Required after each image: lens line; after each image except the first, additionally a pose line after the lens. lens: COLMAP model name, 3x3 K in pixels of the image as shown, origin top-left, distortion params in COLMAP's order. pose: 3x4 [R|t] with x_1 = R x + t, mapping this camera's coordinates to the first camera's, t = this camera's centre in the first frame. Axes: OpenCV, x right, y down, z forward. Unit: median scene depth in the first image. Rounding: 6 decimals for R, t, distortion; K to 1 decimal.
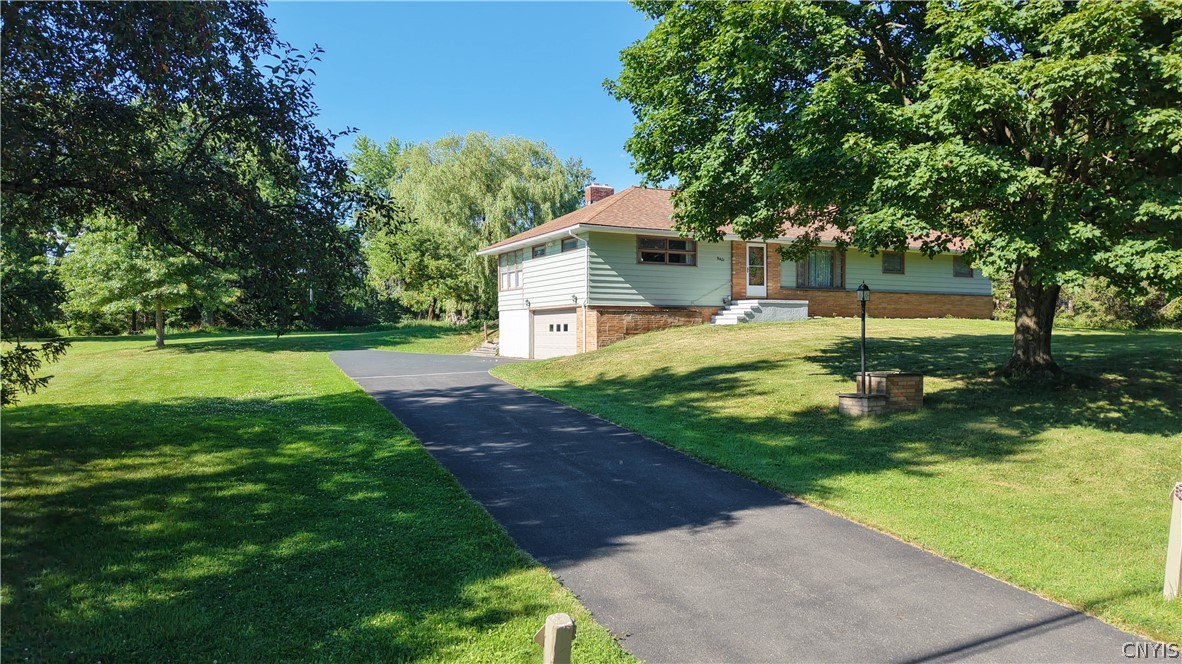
lens RADIAL K [[799.9, 0, 591.0], [0, 799.9, 332.0], [0, 0, 1]] dist [0.002491, -0.000263]
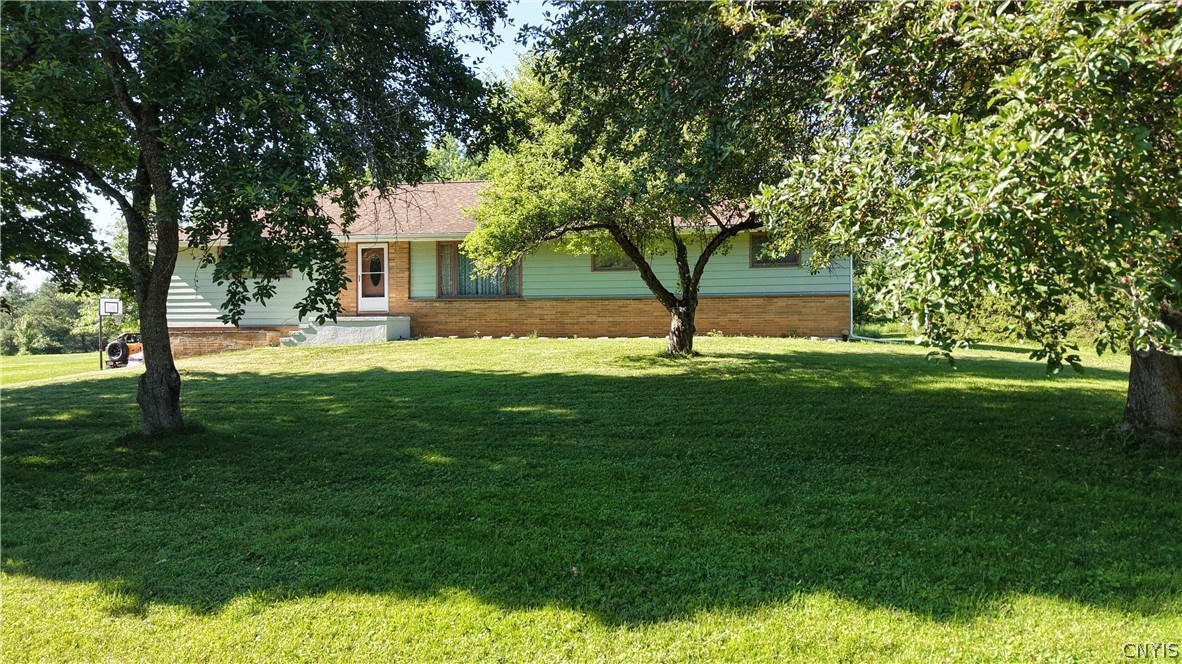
lens RADIAL K [[799.9, 0, 591.0], [0, 799.9, 332.0], [0, 0, 1]] dist [0.002491, -0.000263]
pose [[0.787386, -0.002078, -0.616456, 0.855588], [0.002088, 0.999998, -0.000704, -0.022957], [0.616456, -0.000733, 0.787389, 0.509043]]
